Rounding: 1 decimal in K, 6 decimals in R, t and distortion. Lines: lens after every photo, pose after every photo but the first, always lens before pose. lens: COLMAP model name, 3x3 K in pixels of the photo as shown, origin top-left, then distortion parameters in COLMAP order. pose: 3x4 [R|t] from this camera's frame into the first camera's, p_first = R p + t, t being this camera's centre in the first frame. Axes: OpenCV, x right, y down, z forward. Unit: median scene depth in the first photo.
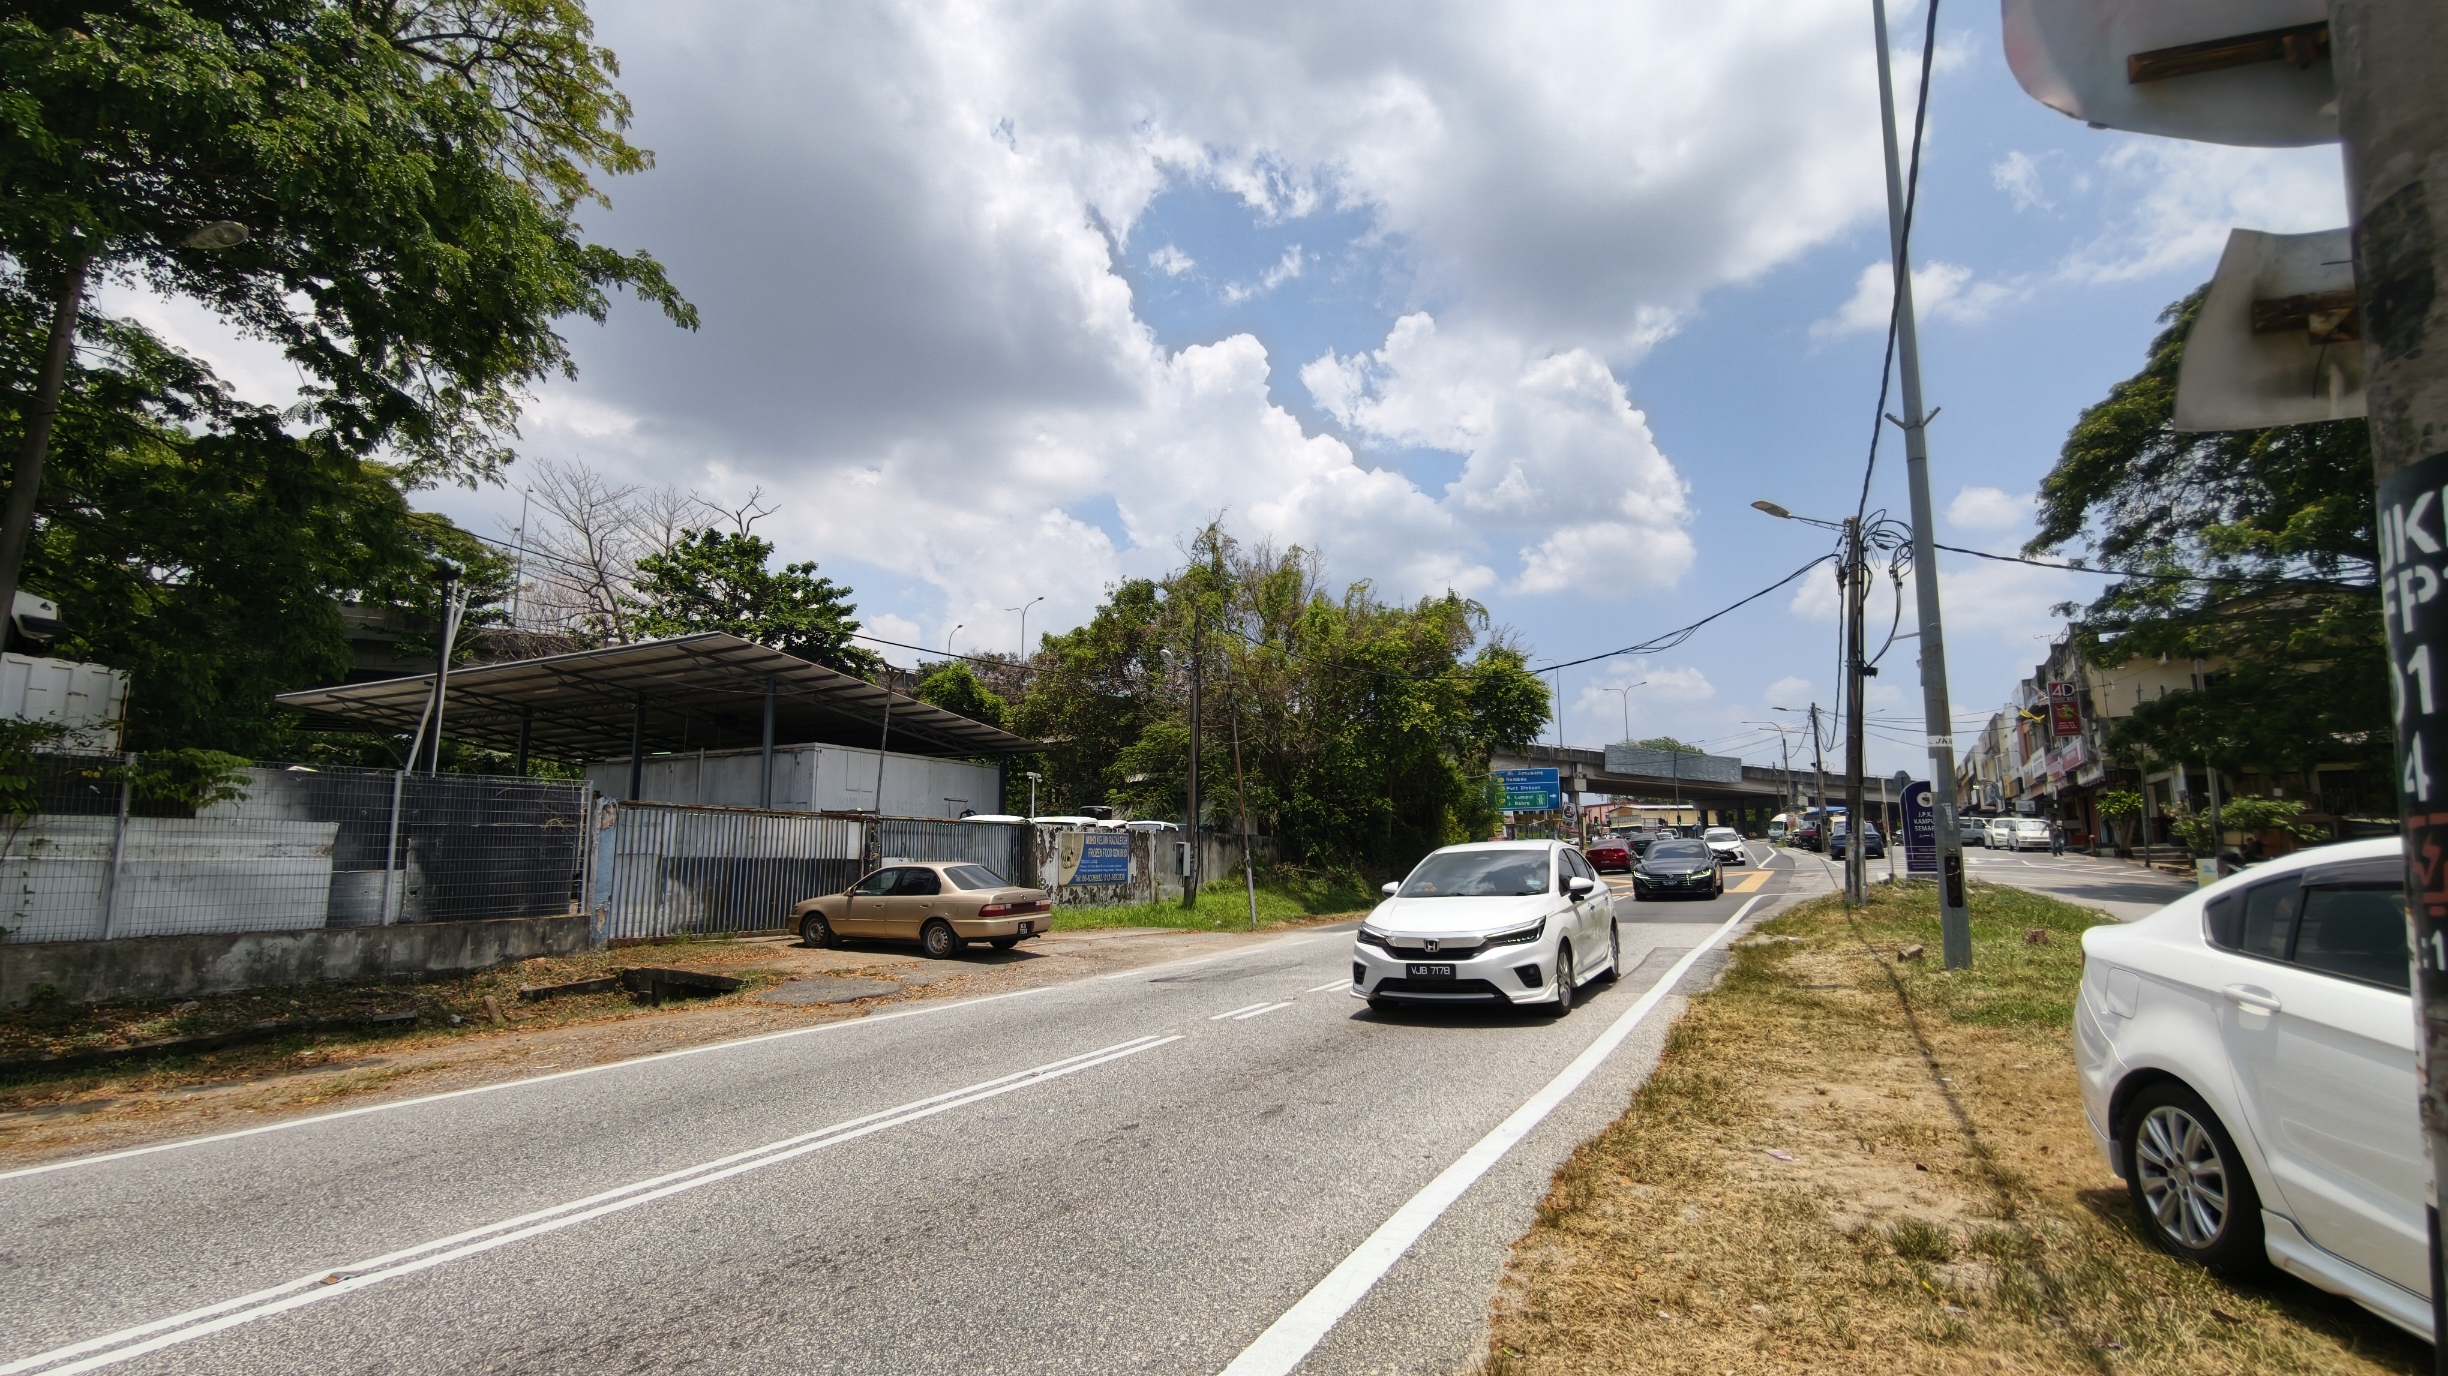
lens RADIAL K [[1102.8, 0, 1237.4], [0, 1102.8, 675.6], [0, 0, 1]] dist [-0.016429, 0.002052]
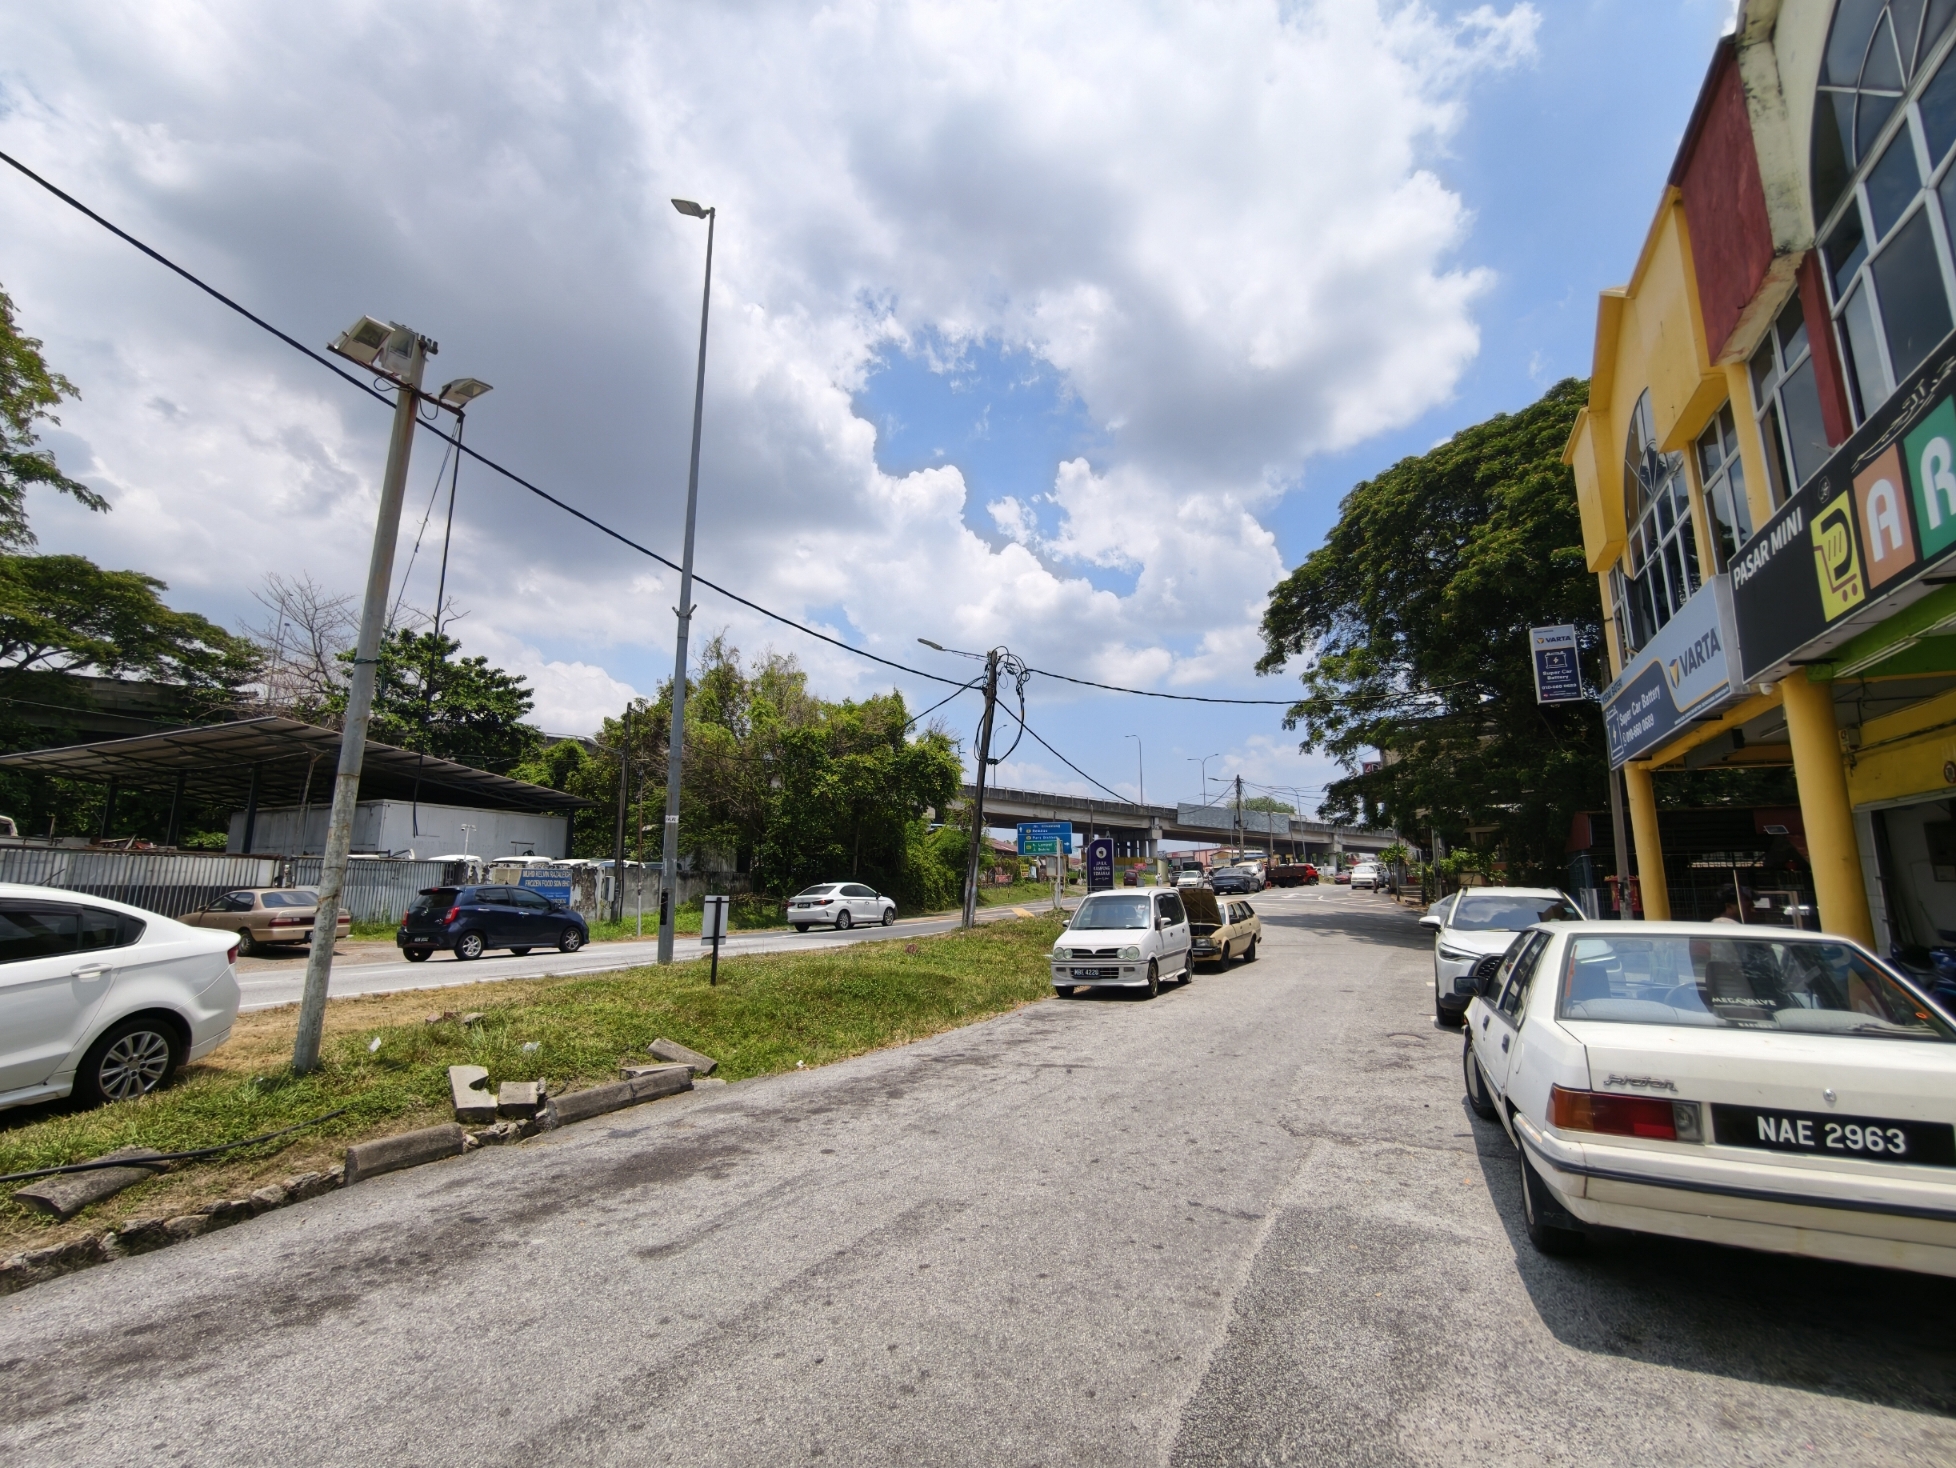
lens RADIAL K [[883.4, 0, 991.9], [0, 883.4, 735.5], [0, 0, 1]] dist [-0.002426, 0.002799]
pose [[0.999667, 0.012299, 0.022670, 0.173583], [-0.012112, 0.999891, -0.008387, -0.008550], [-0.022771, 0.008110, 0.999708, -0.045499]]
